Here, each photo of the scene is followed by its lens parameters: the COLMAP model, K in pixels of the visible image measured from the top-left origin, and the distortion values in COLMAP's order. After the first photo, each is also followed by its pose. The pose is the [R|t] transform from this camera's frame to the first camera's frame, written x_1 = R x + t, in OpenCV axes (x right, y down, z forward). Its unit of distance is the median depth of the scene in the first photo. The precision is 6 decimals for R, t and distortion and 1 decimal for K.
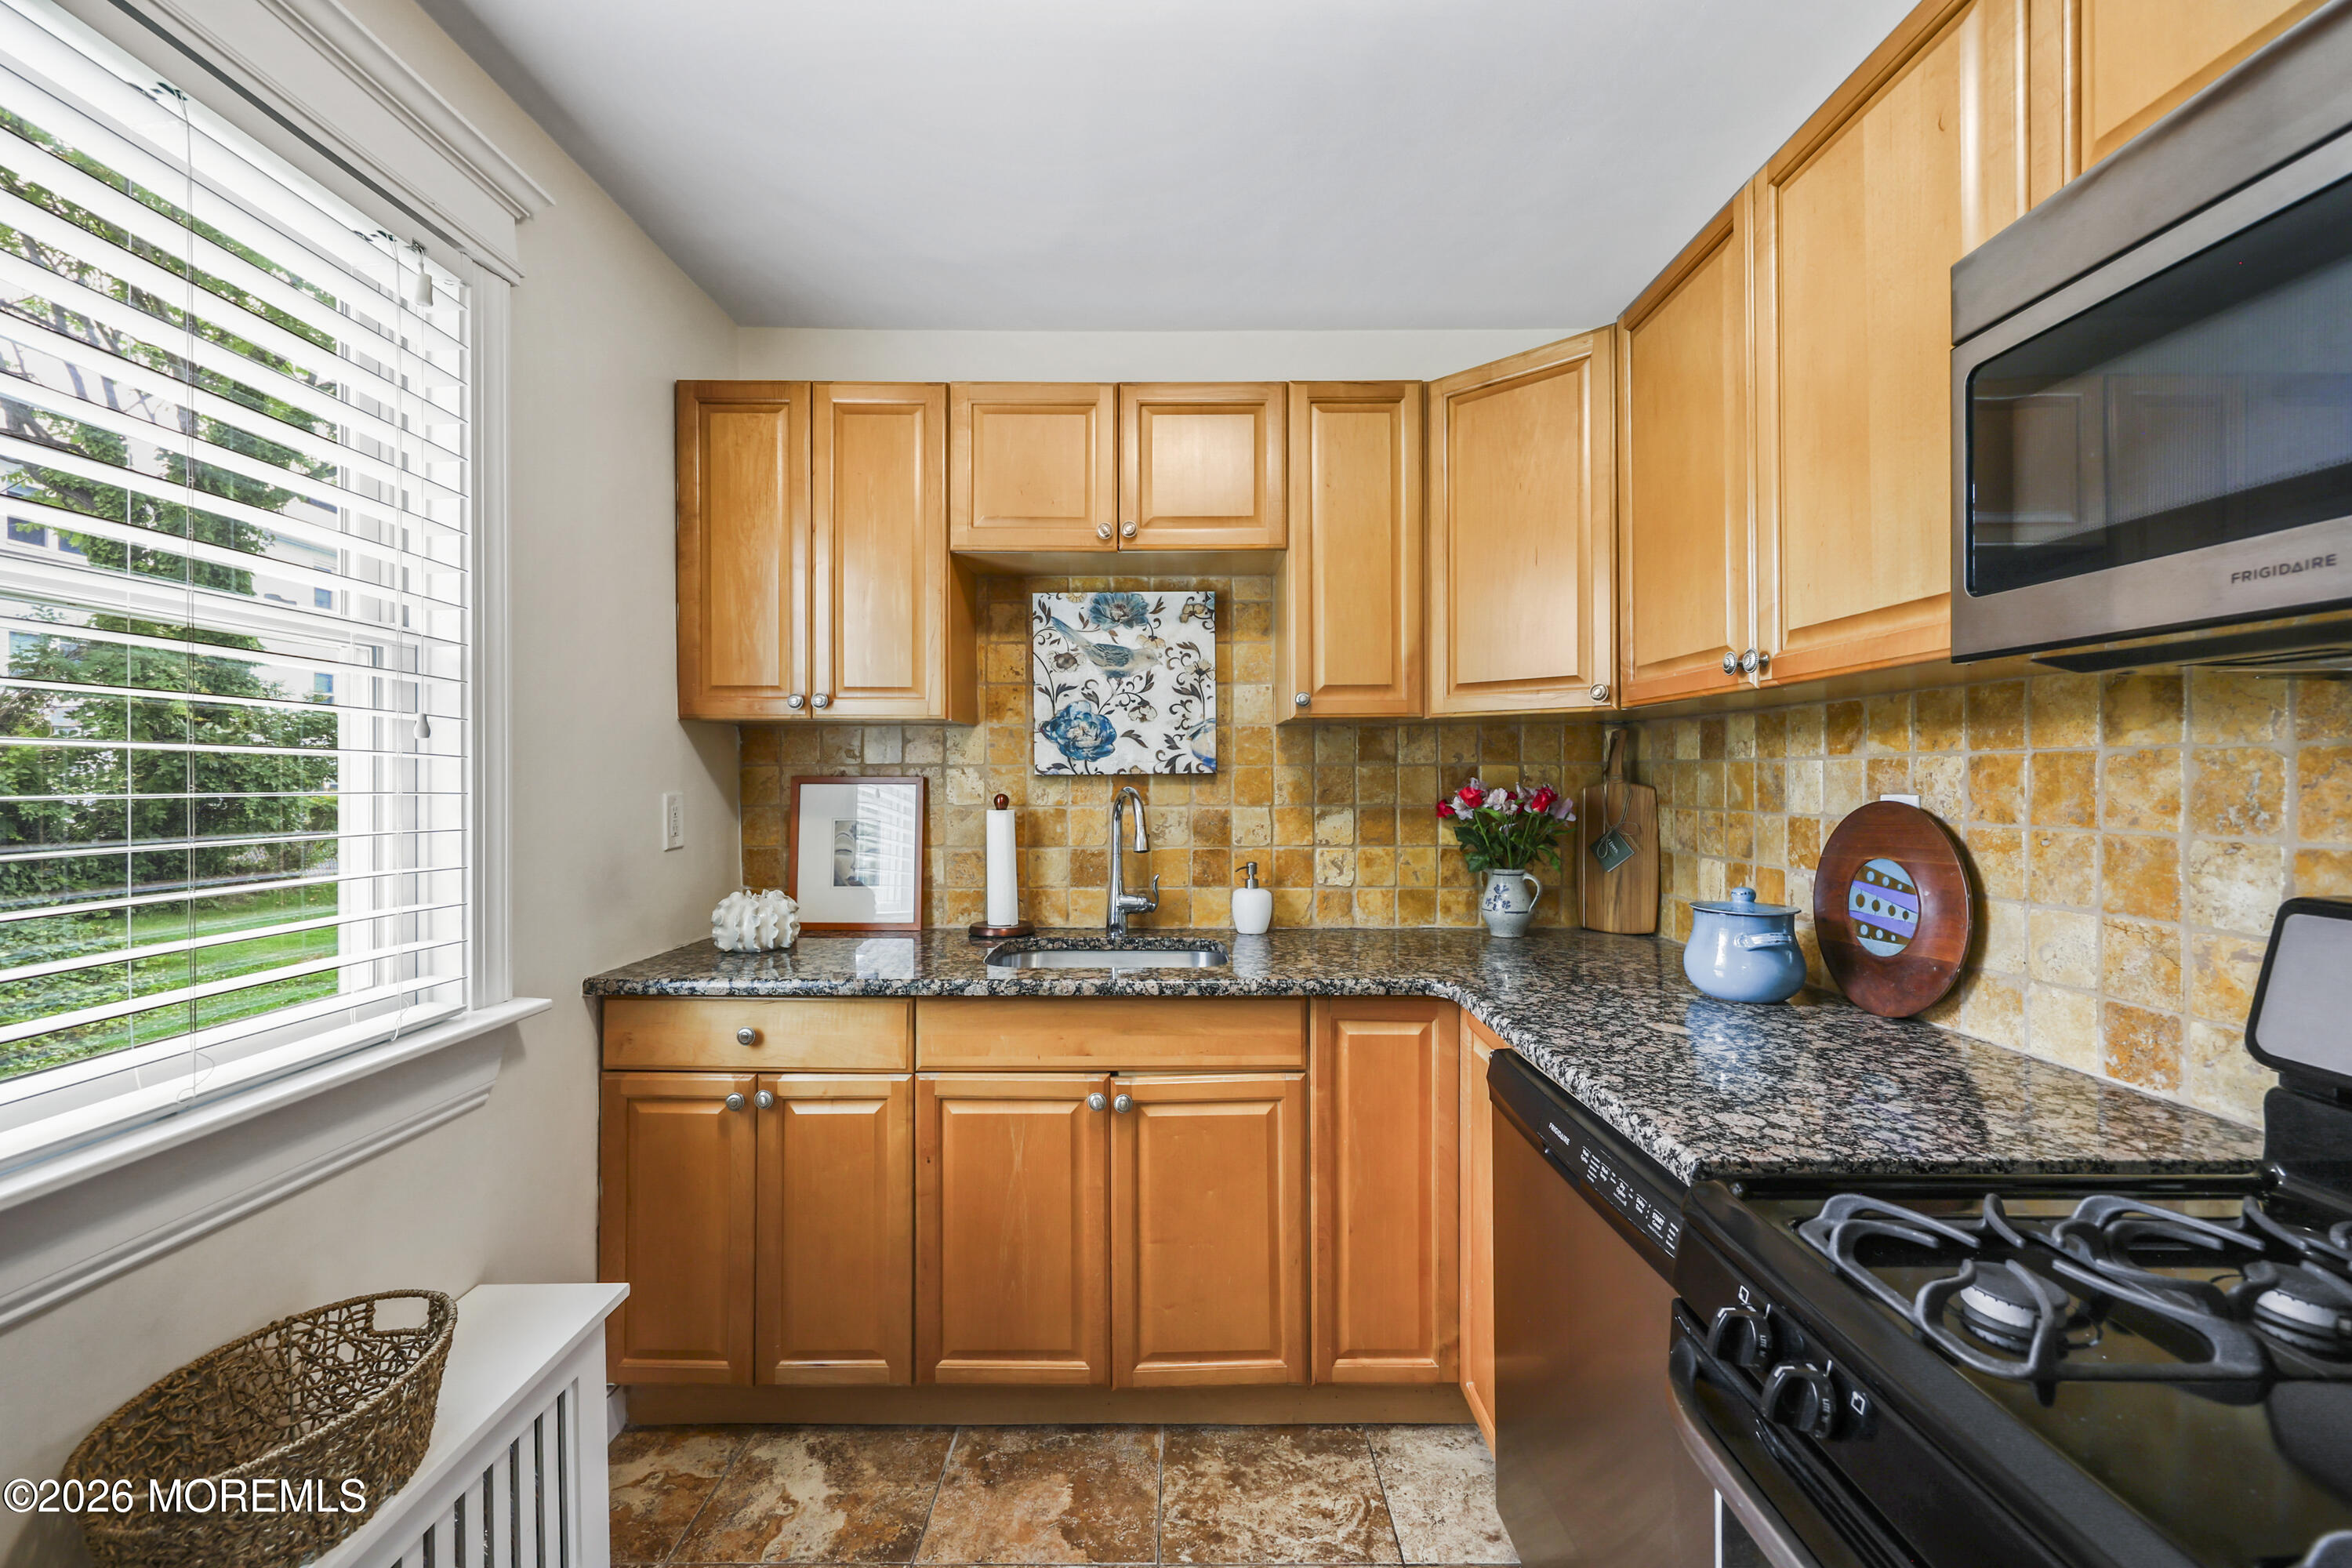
lens RADIAL K [[971.3, 0, 1181.0], [0, 971.3, 775.9], [0, 0, 1]] dist [0.001088, 0.000357]
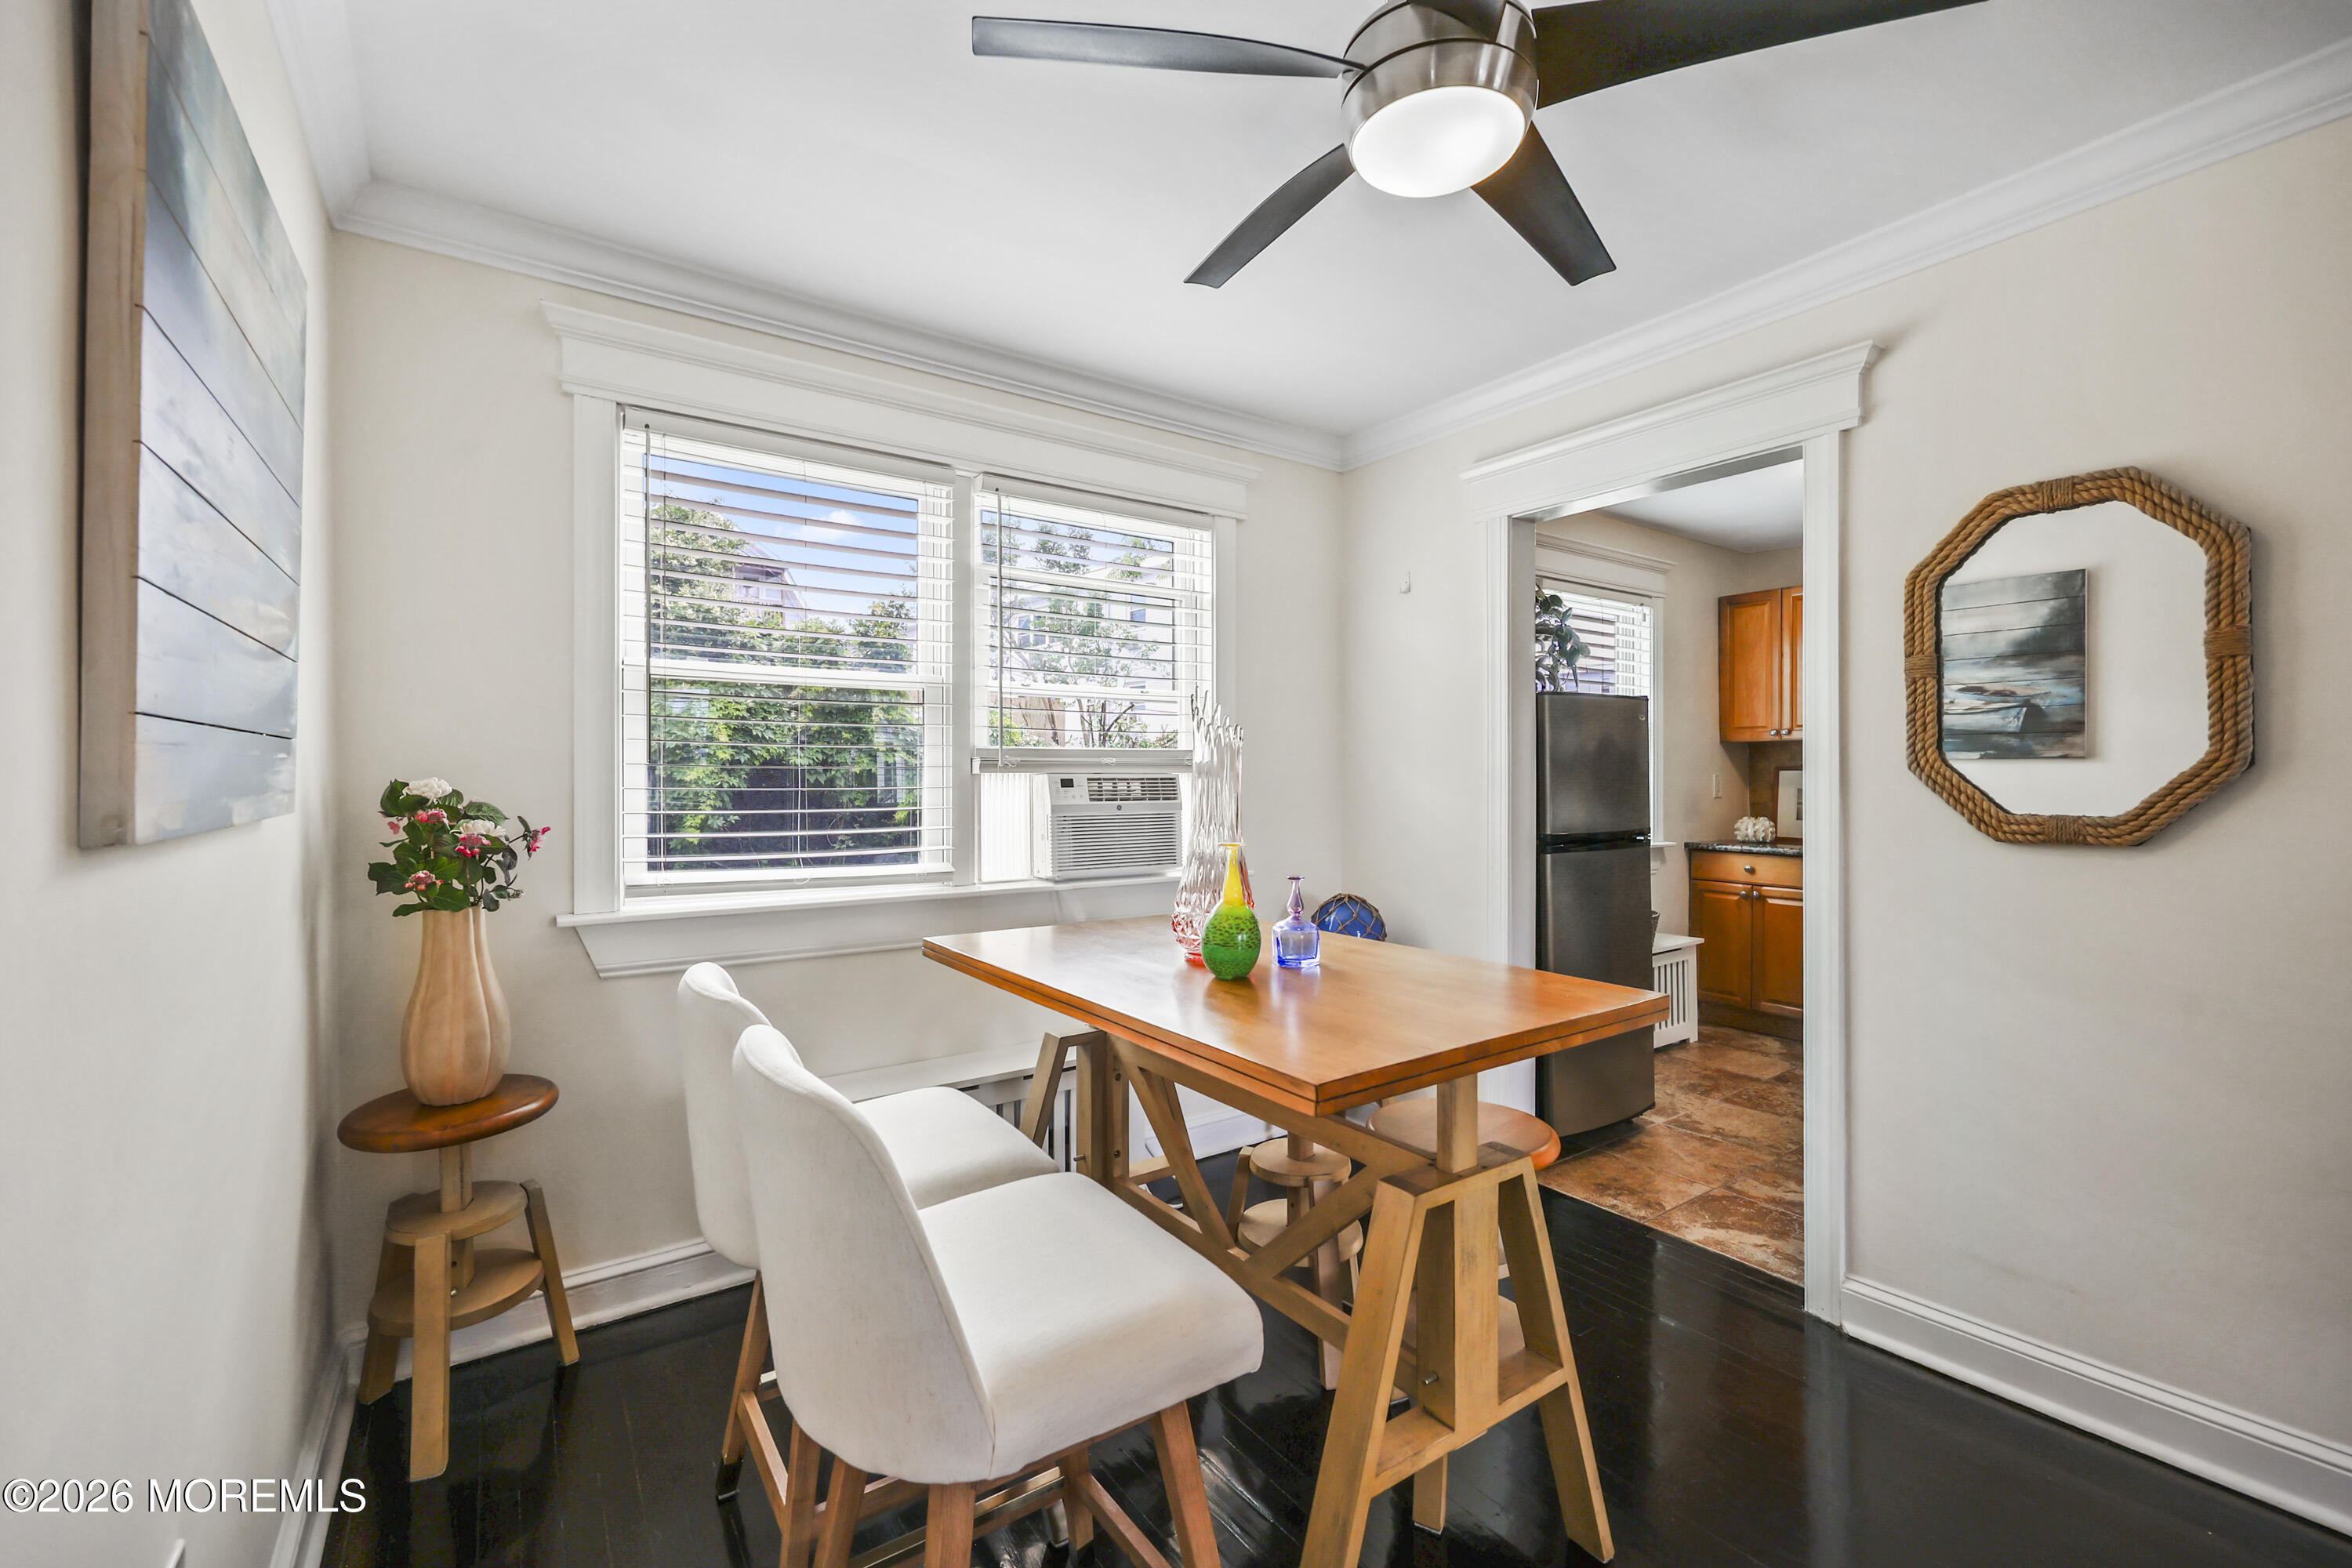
lens RADIAL K [[984.8, 0, 1182.0], [0, 984.8, 783.5], [0, 0, 1]] dist [0.003558, 0.000011]
pose [[0.567434, 0.003377, -0.823412, 0.802062], [-0.000422, 0.999993, 0.003811, 0.037096], [0.823419, -0.001815, 0.567431, -1.613704]]
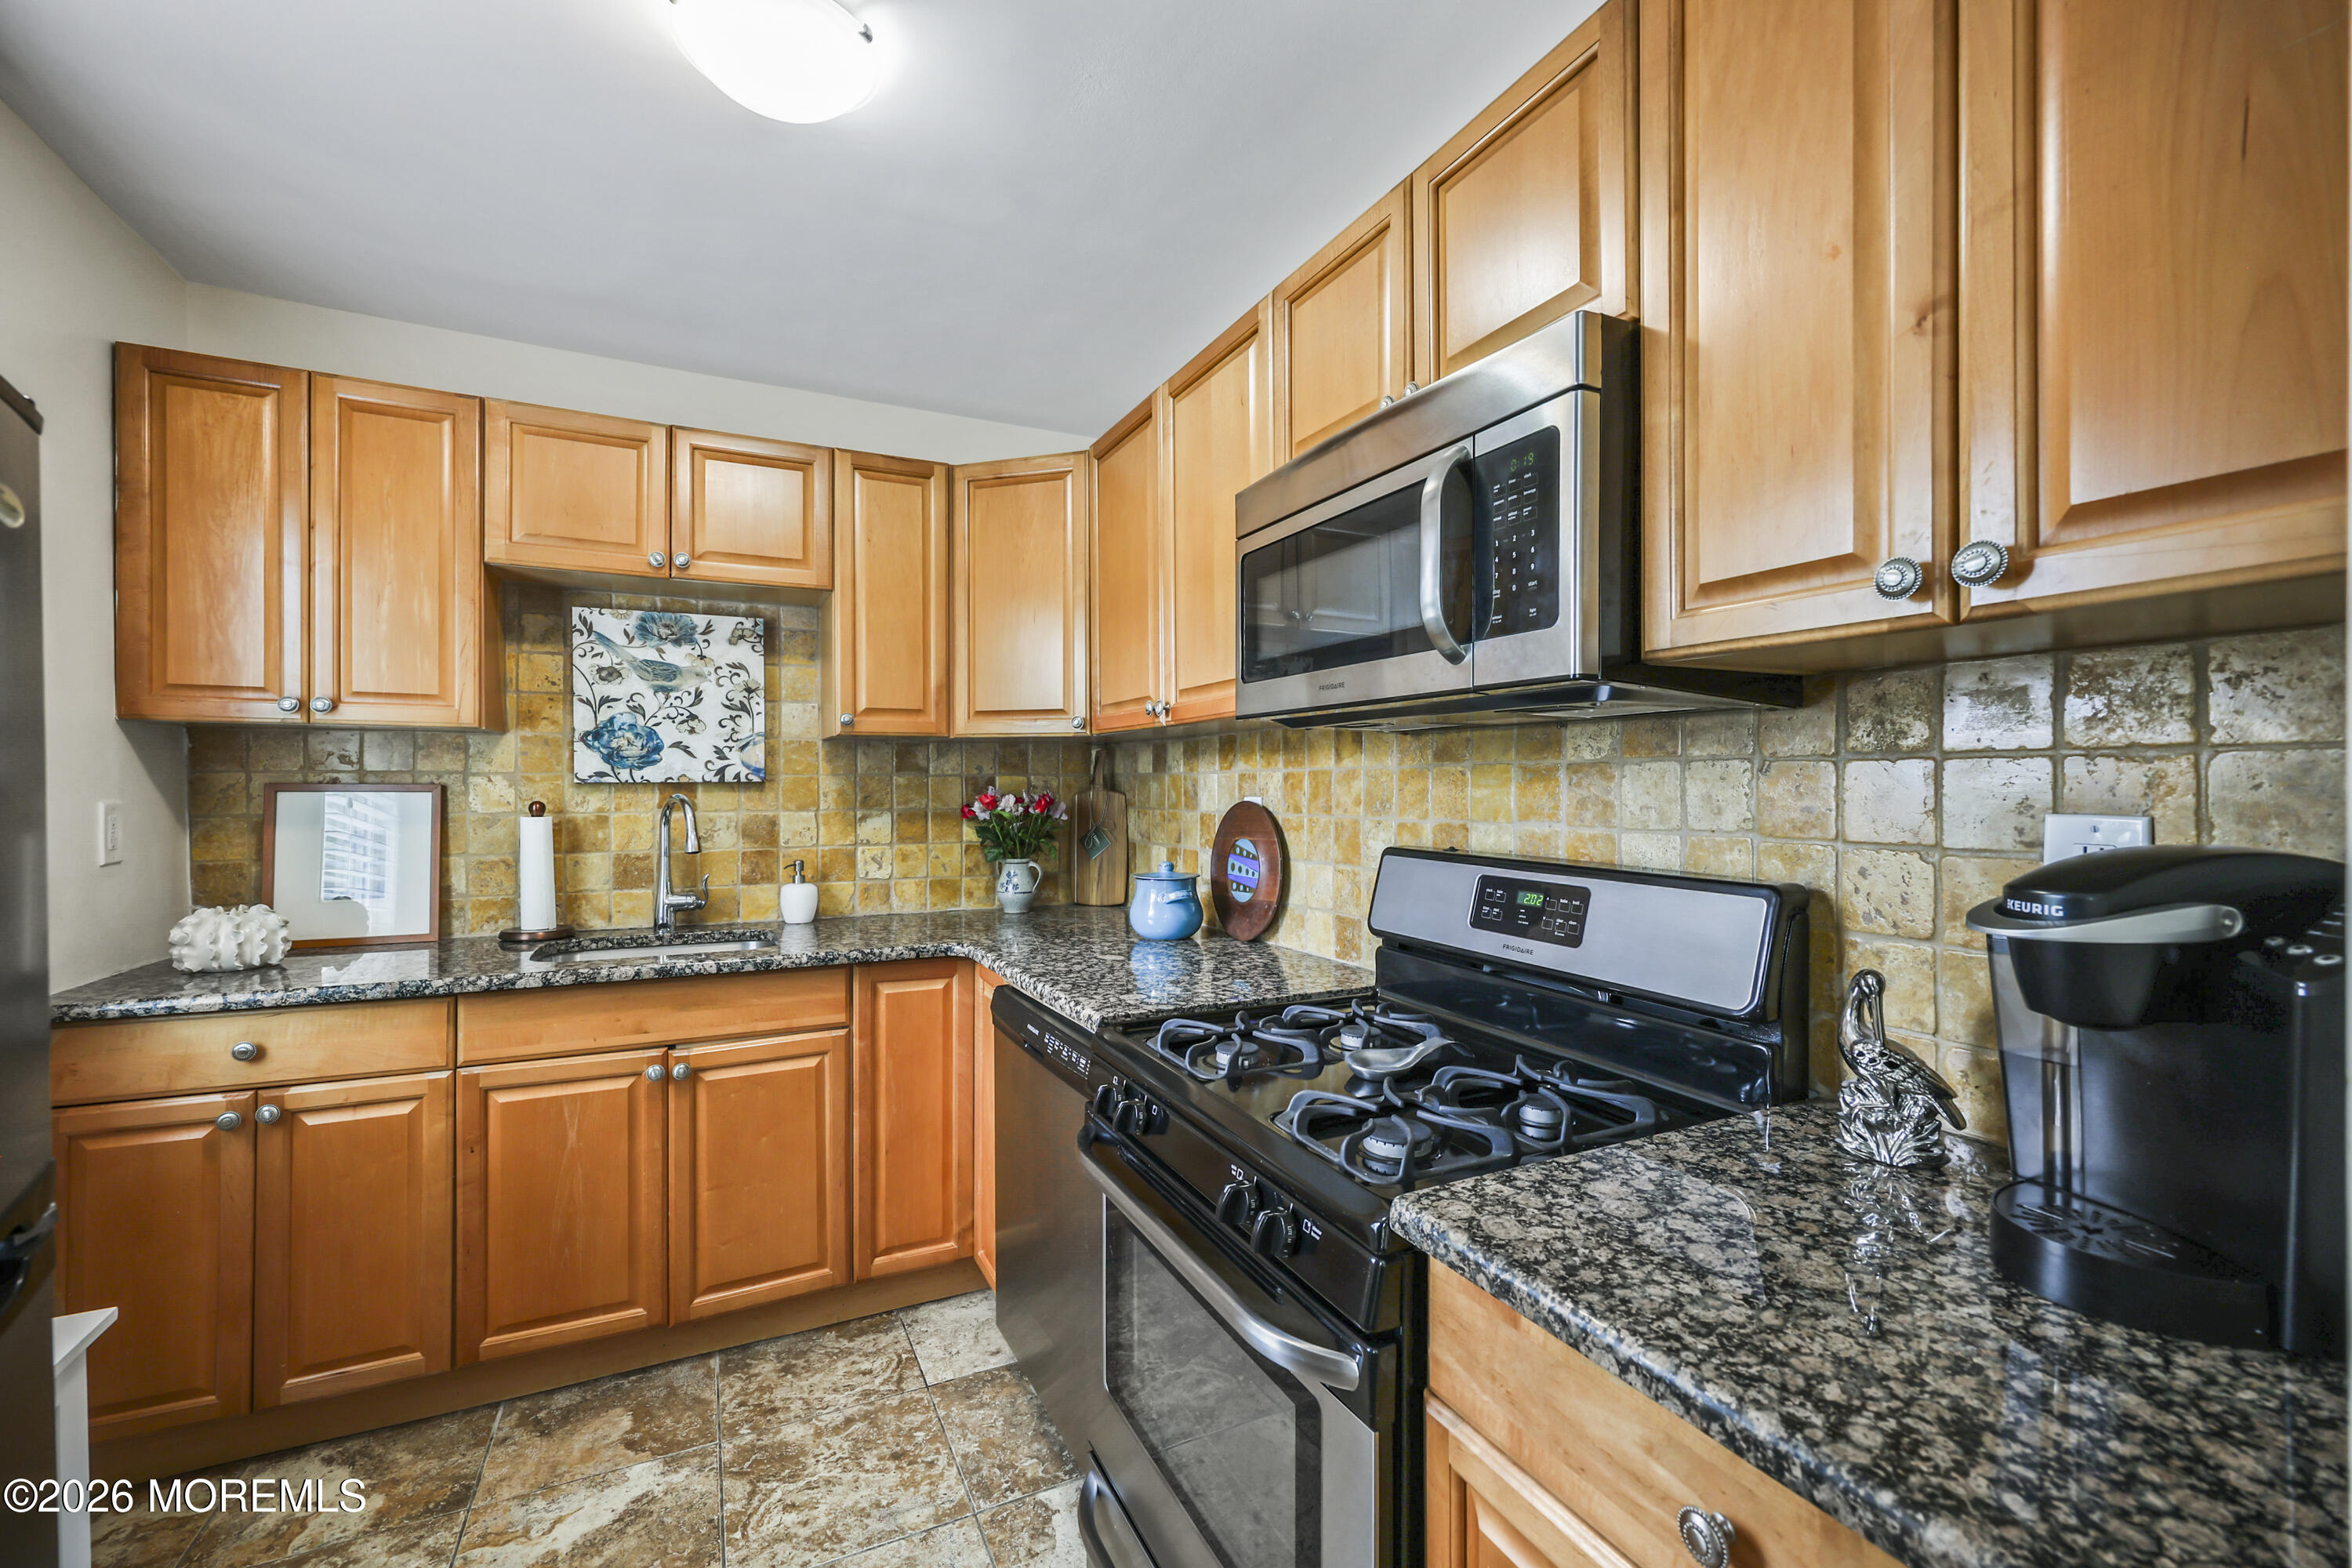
lens RADIAL K [[974.8, 0, 1174.4], [0, 974.8, 786.1], [0, 0, 1]] dist [0.002855, 0.000304]
pose [[0.898978, 0.001432, 0.437991, -0.040548], [-0.001414, 0.999999, -0.000366, 0.002629], [-0.437992, -0.000291, 0.898979, -0.274208]]
